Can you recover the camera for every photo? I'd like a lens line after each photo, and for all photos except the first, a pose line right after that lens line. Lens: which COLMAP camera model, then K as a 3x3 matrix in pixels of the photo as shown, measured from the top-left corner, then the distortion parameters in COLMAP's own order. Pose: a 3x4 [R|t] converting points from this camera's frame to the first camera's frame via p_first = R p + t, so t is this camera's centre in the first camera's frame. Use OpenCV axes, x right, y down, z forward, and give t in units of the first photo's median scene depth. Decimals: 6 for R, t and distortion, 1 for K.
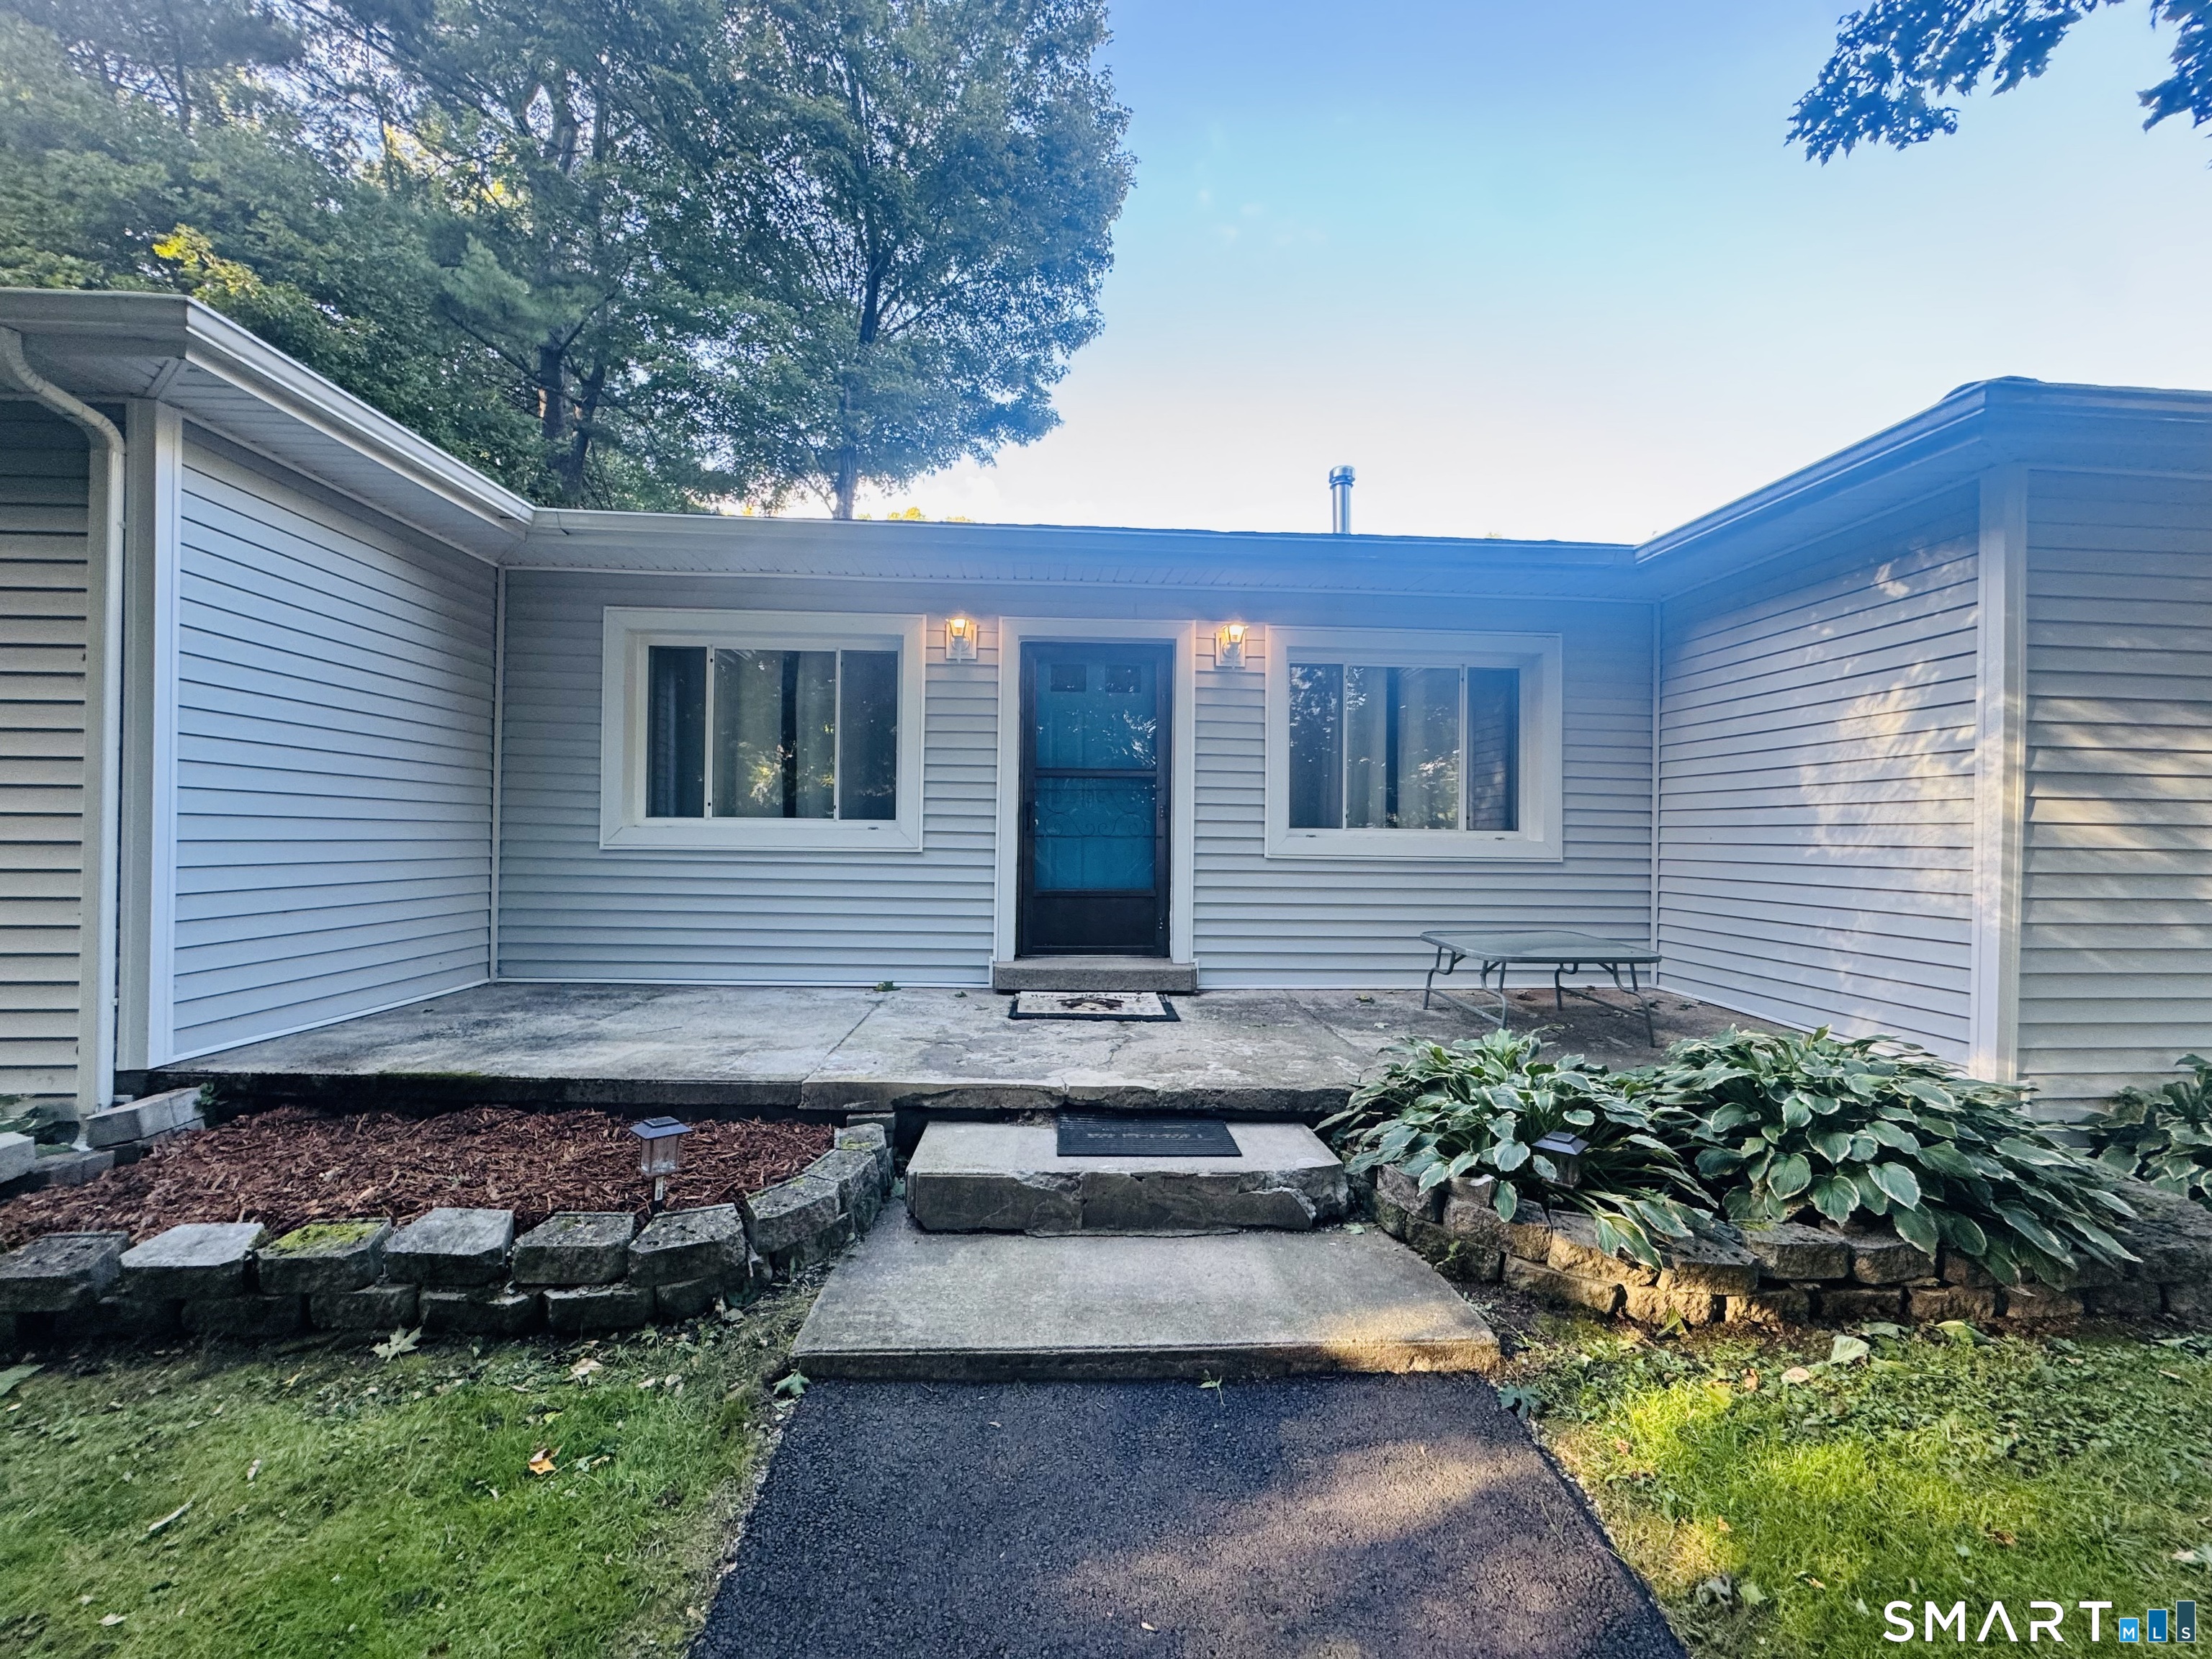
lens RADIAL K [[883.8, 0, 1098.3], [0, 883.8, 837.0], [0, 0, 1]] dist [-0.002128, 0.000213]
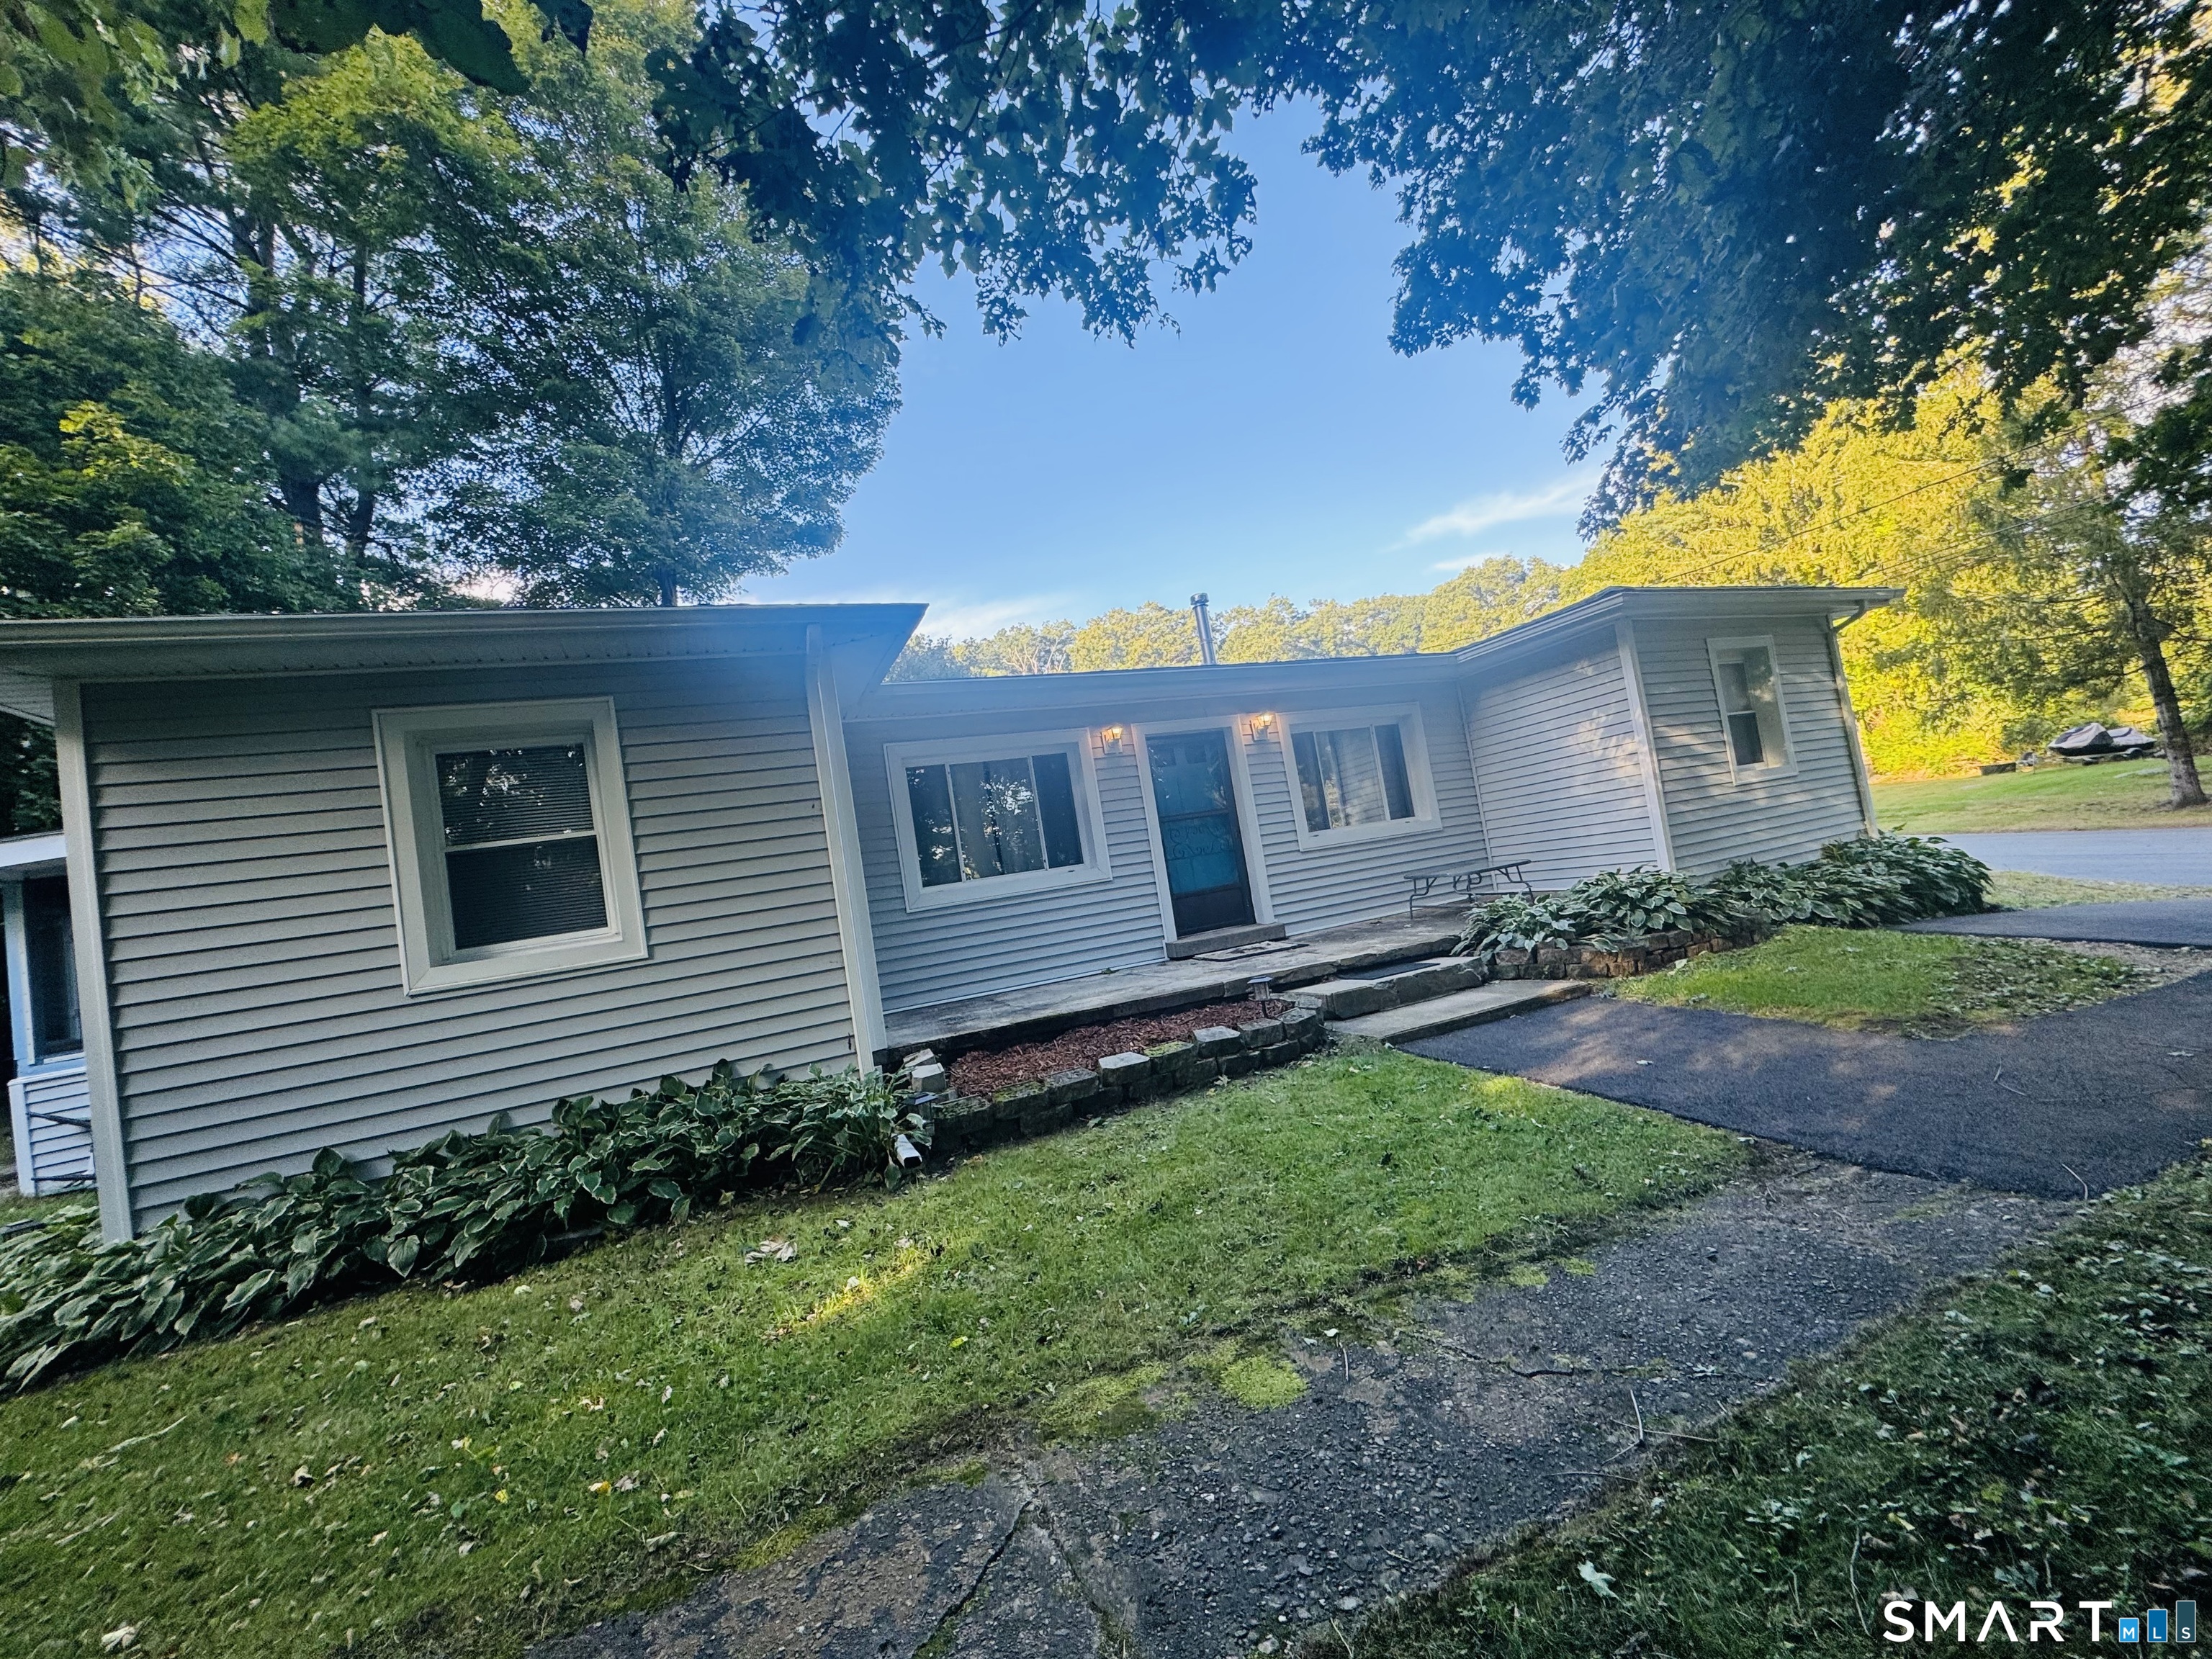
lens RADIAL K [[883.8, 0, 1112.2], [0, 883.8, 824.3], [0, 0, 1]] dist [-0.002128, 0.000213]
pose [[0.928569, -0.136131, 0.345294, -0.698514], [0.165649, 0.984517, -0.057322, 0.009877], [-0.332145, 0.110425, 0.936742, -0.427987]]
